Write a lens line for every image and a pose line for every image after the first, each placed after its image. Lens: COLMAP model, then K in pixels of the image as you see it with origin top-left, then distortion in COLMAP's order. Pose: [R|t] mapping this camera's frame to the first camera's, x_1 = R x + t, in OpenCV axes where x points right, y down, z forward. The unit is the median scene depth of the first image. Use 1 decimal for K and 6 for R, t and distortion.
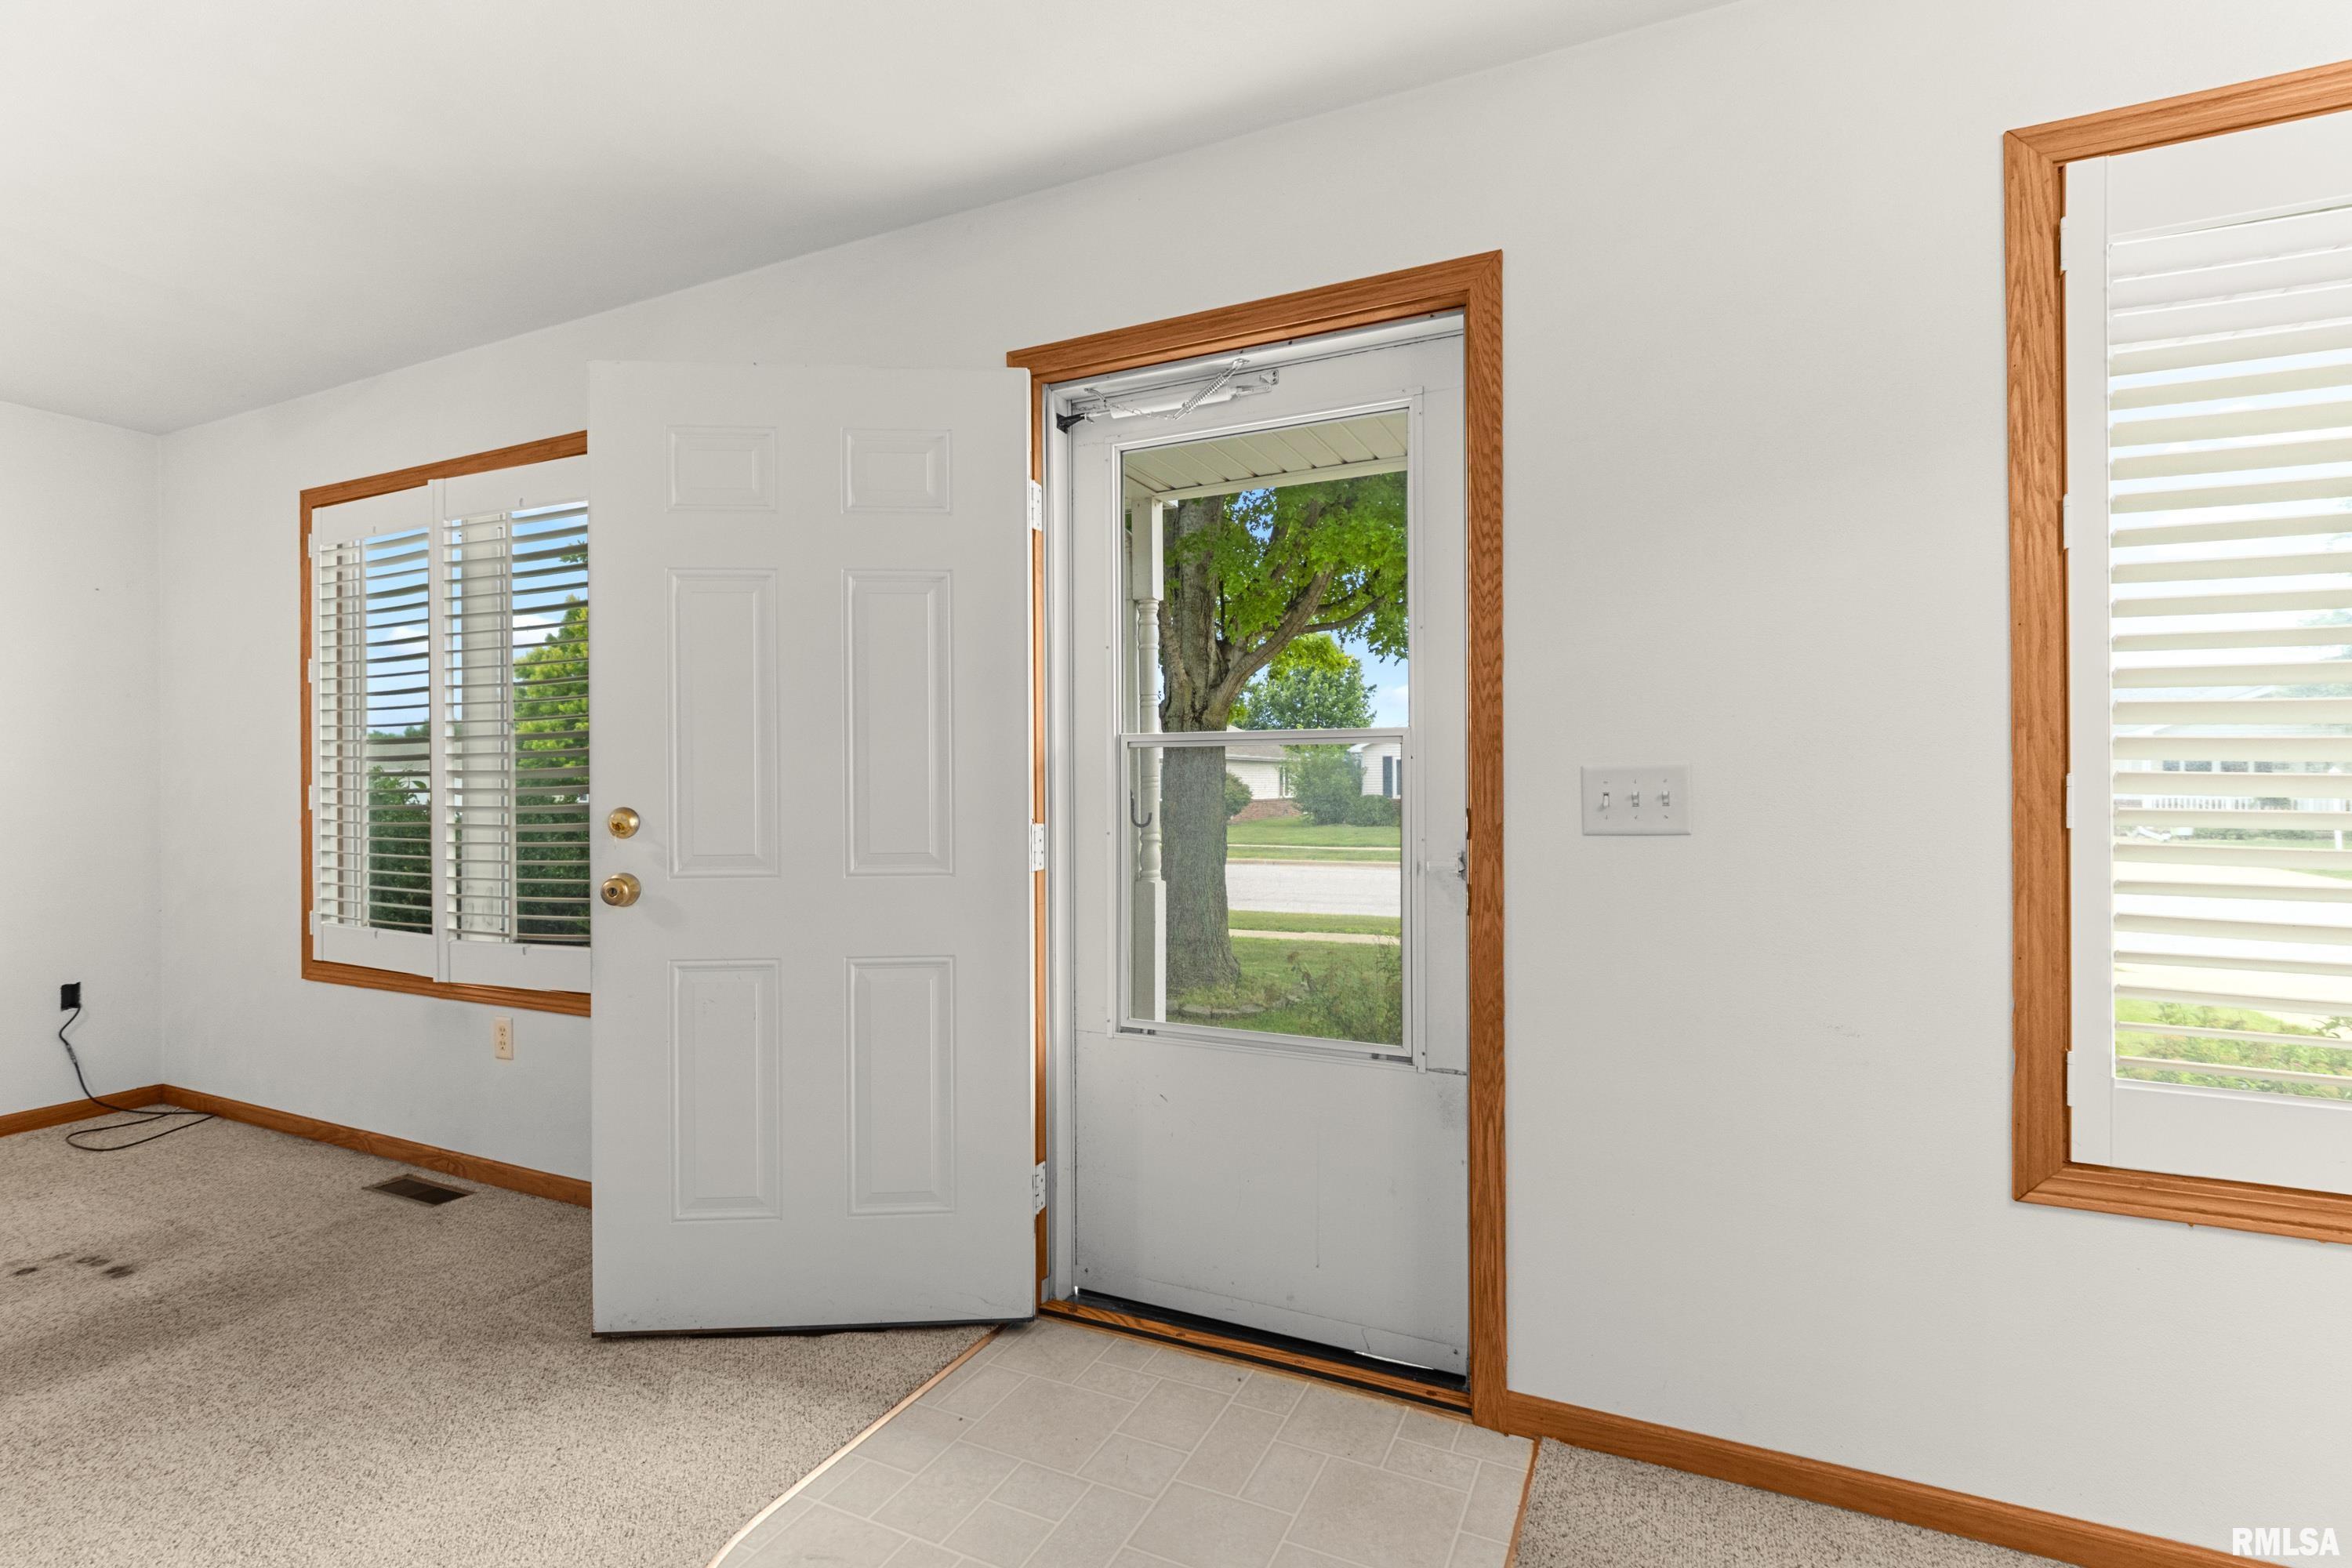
lens RADIAL K [[1114.0, 0, 1175.2], [0, 1114.0, 786.3], [0, 0, 1]] dist [0.005136, 0.000562]
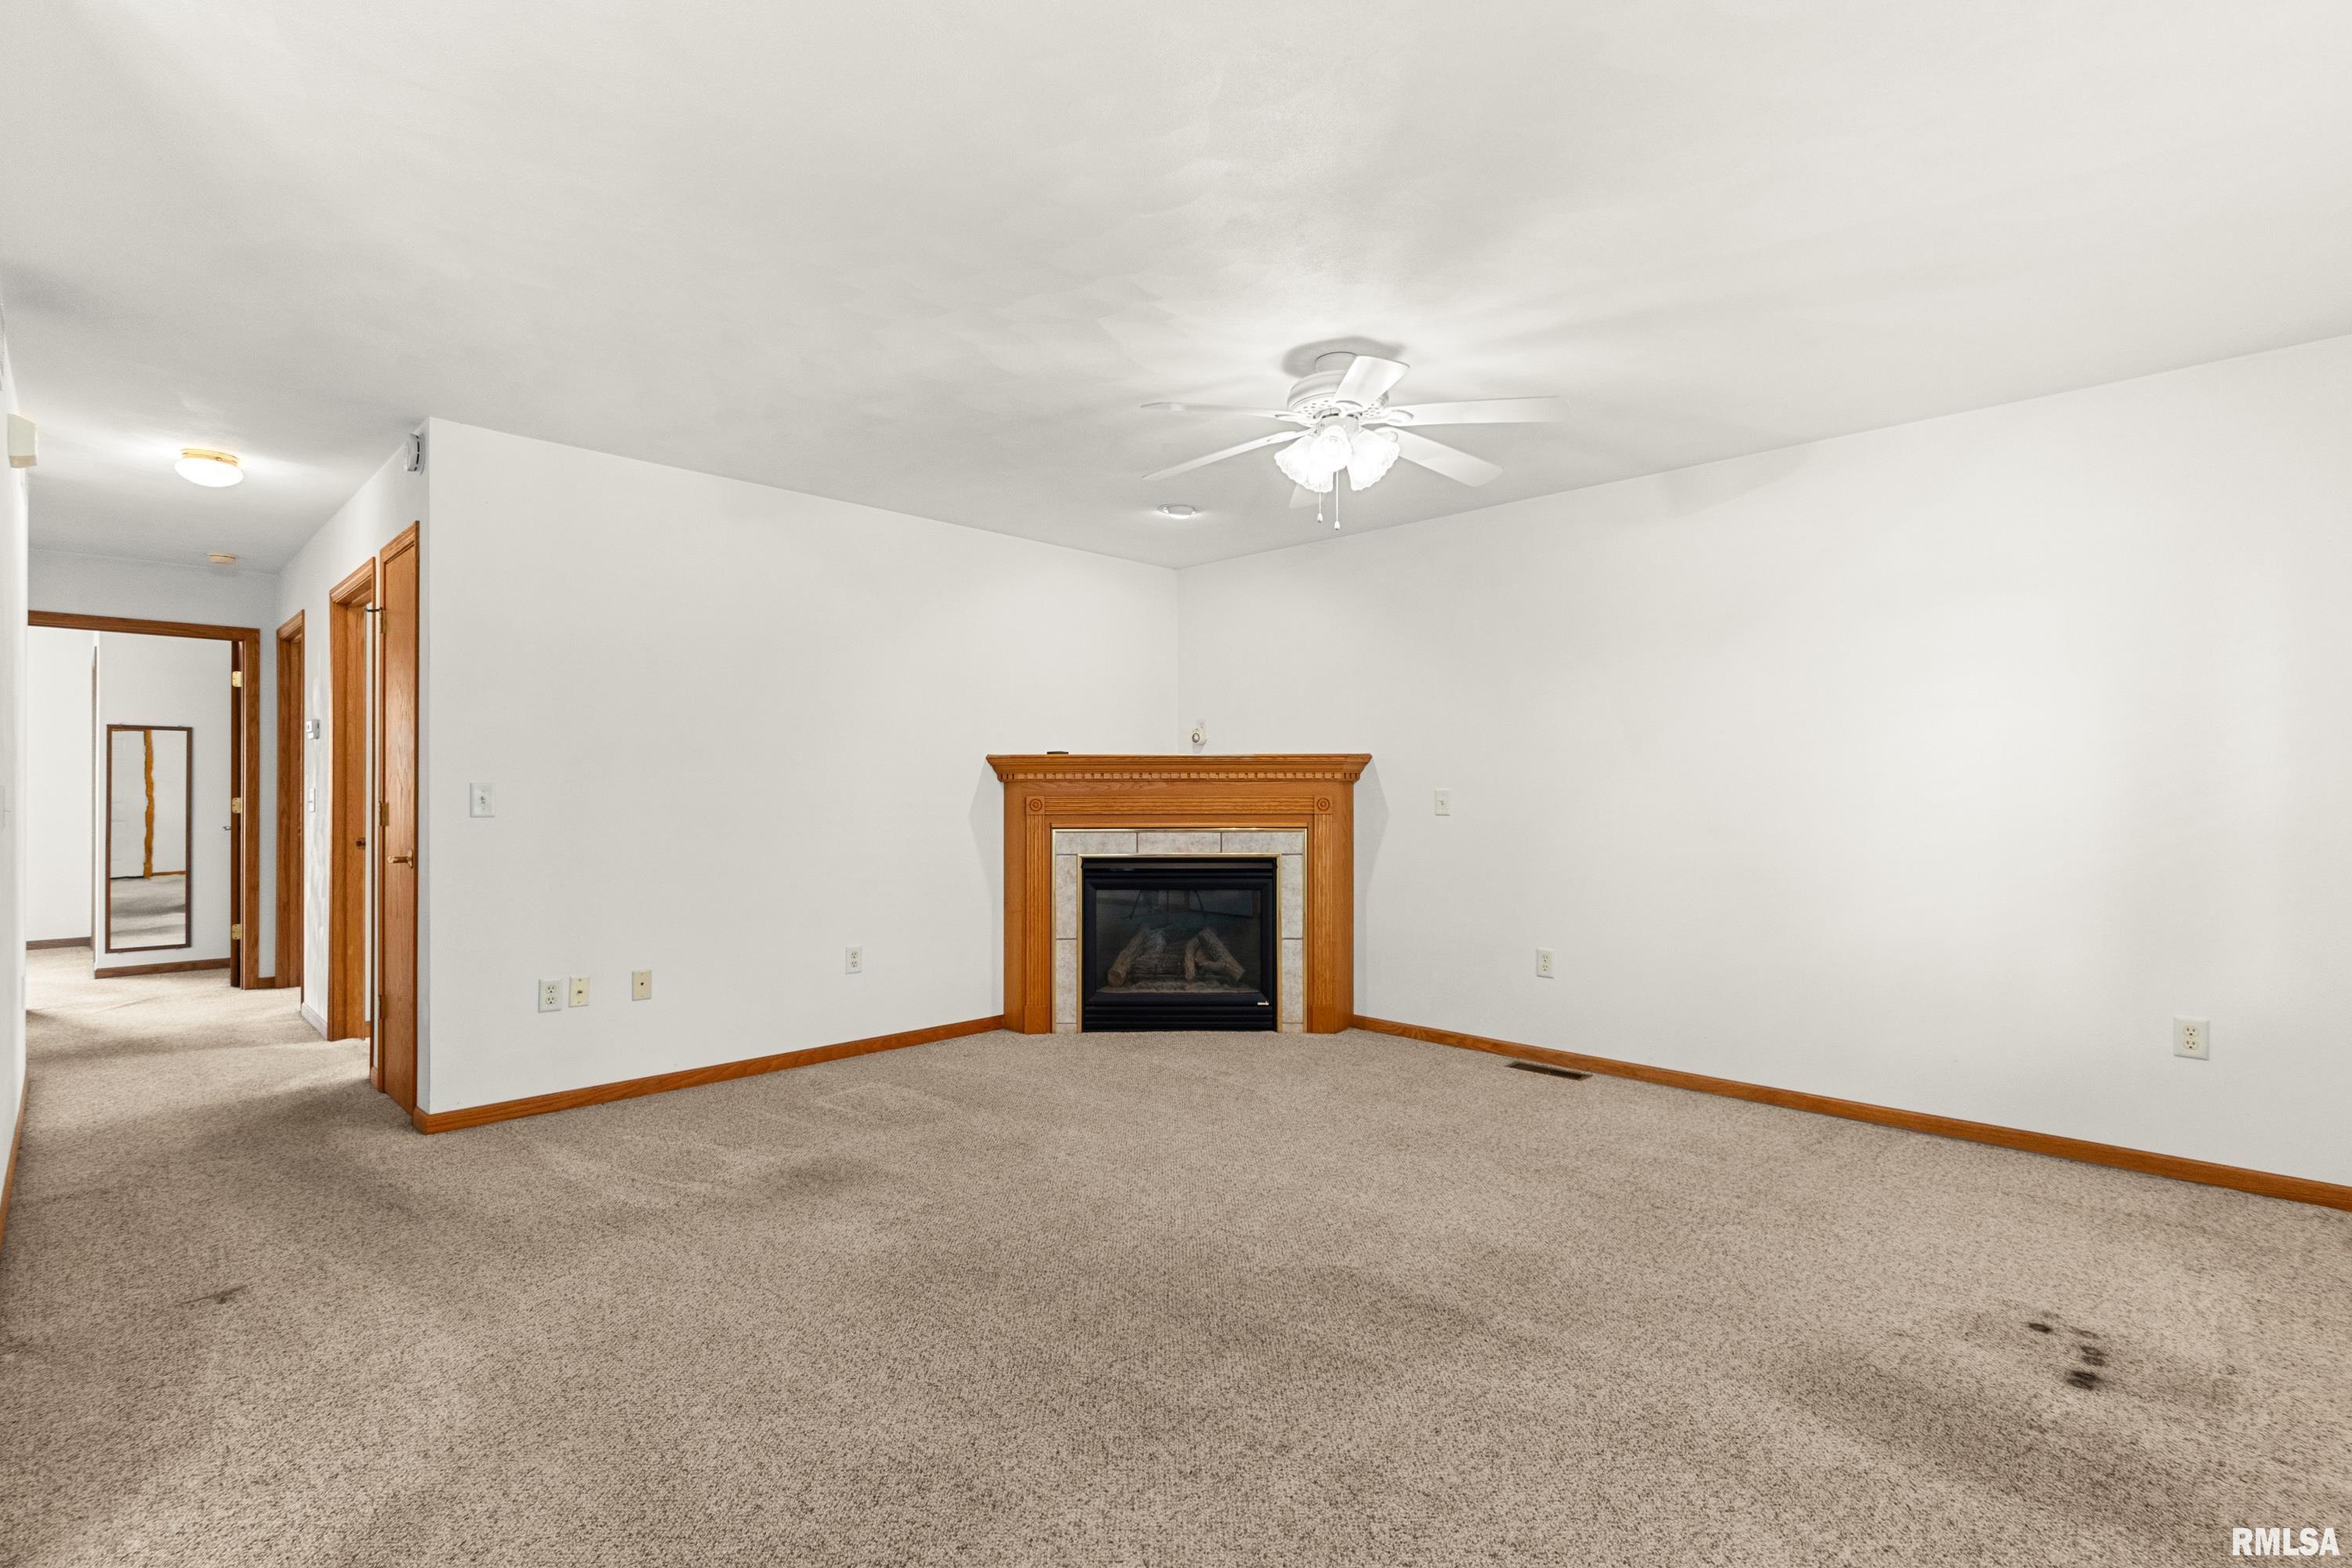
lens RADIAL K [[1114.0, 0, 1177.8], [0, 1114.0, 784.4], [0, 0, 1]] dist [0.005136, 0.000562]
pose [[-0.342415, 0.001322, -0.939548, 0.094864], [0.001331, 0.999999, 0.000922, -0.015784], [0.939548, -0.000935, -0.342417, 0.864767]]
